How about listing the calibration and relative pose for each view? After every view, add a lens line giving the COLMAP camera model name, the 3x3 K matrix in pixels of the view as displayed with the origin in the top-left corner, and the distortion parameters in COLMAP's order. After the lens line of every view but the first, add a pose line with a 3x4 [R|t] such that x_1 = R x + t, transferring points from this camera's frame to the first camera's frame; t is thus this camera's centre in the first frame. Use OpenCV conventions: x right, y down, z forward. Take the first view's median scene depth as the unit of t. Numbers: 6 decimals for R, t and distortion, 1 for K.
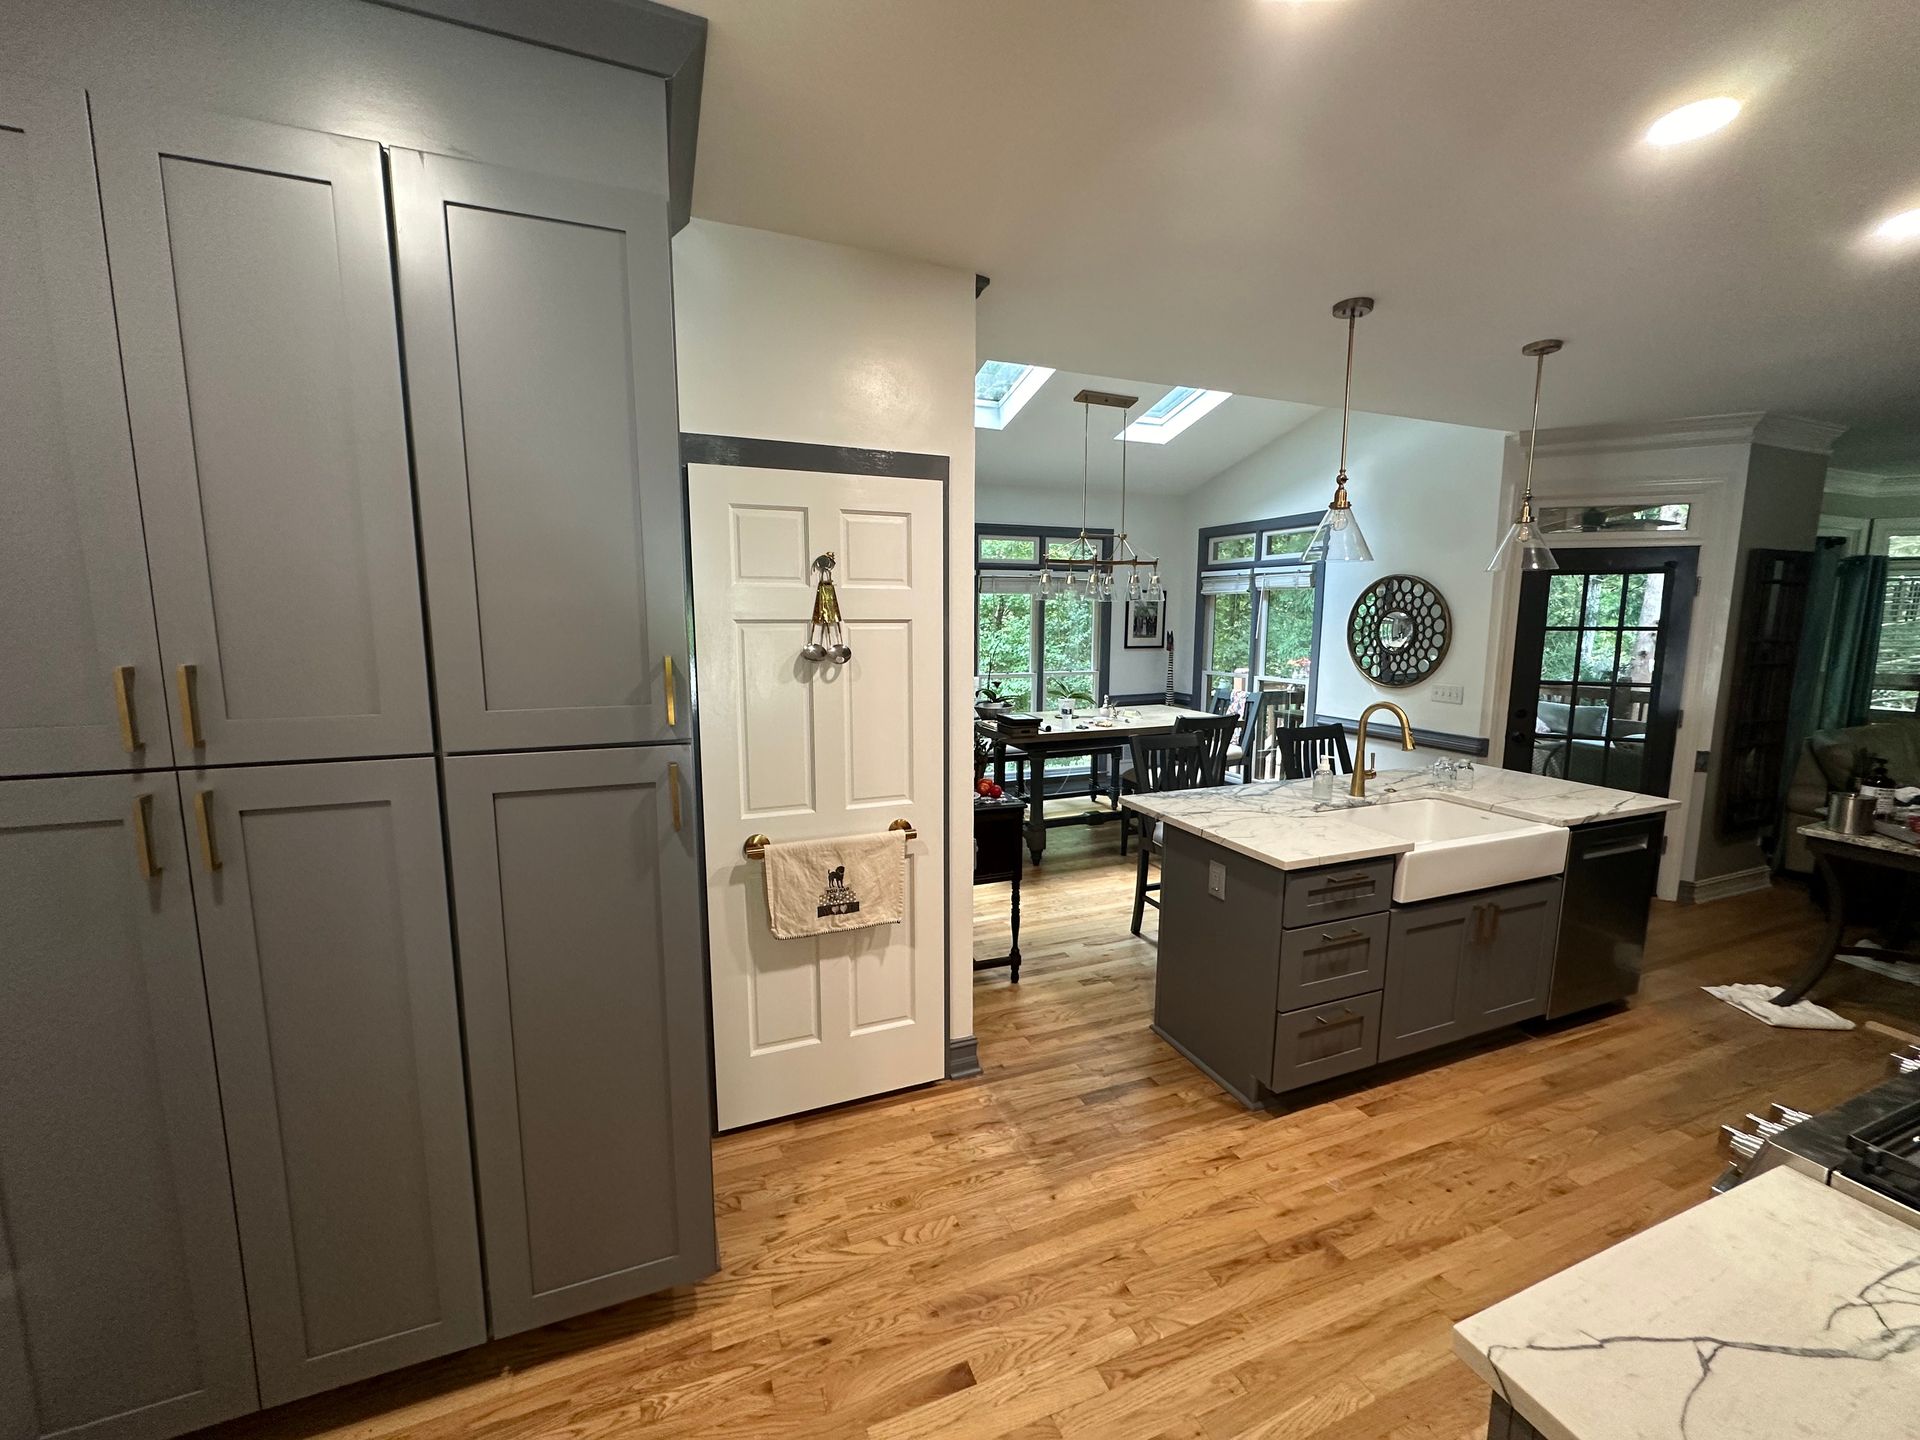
lens RADIAL K [[767.9, 0, 960.0], [0, 767.9, 720.0], [0, 0, 1]] dist [0.000971, 0.000422]
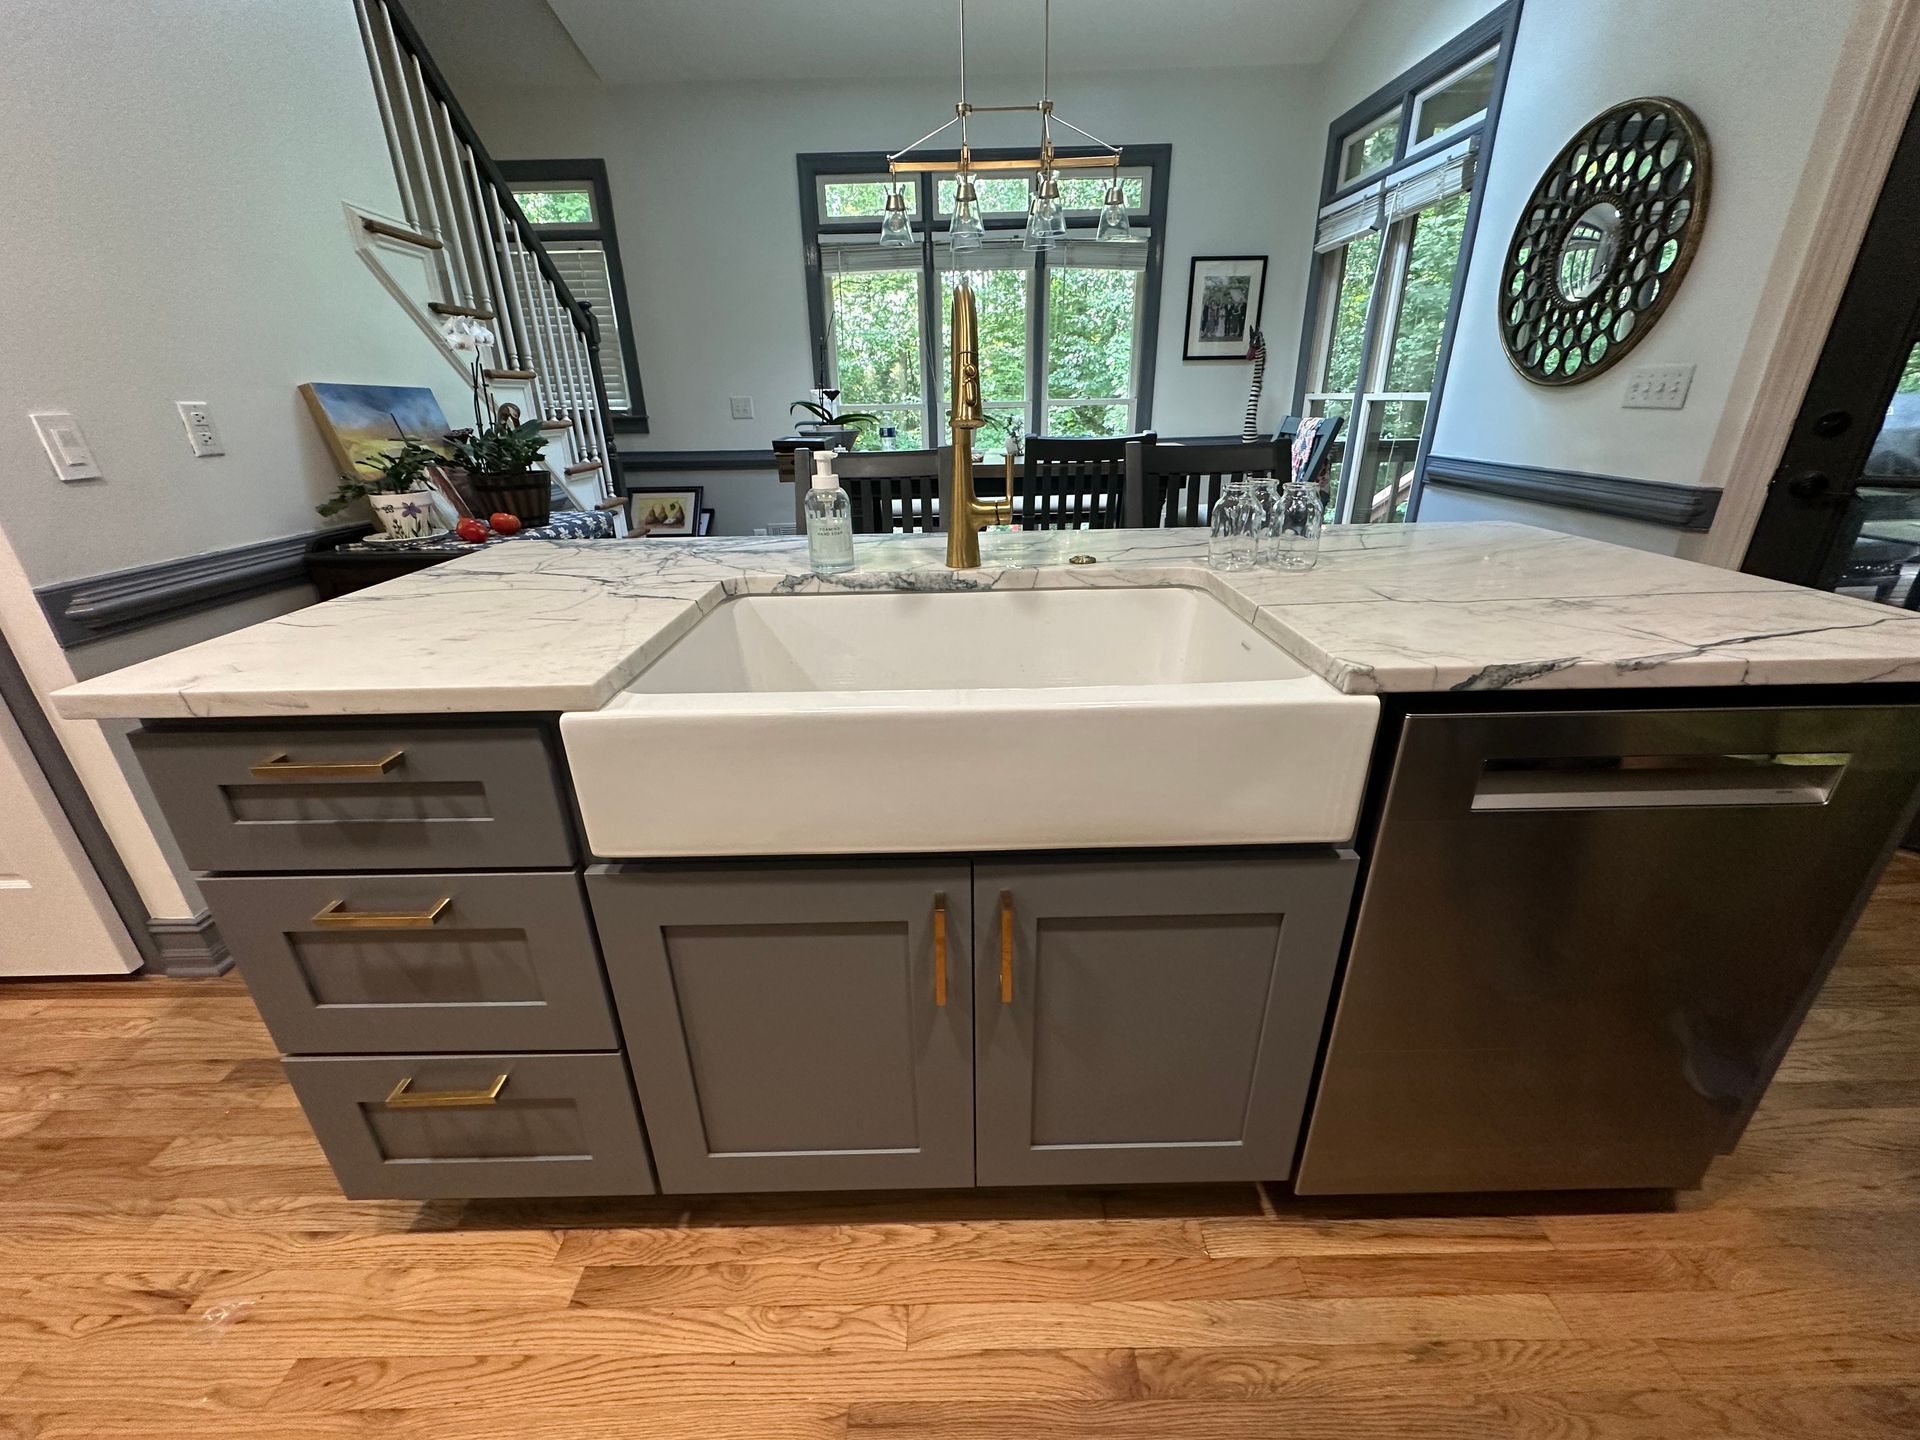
lens RADIAL K [[767.9, 0, 960.0], [0, 767.9, 720.0], [0, 0, 1]] dist [0.000971, 0.000422]
pose [[0.930257, 0.124661, -0.345082, 0.427515], [-0.030009, 0.963211, 0.267064, 0.044369], [0.365679, -0.238082, 0.899775, 0.395367]]
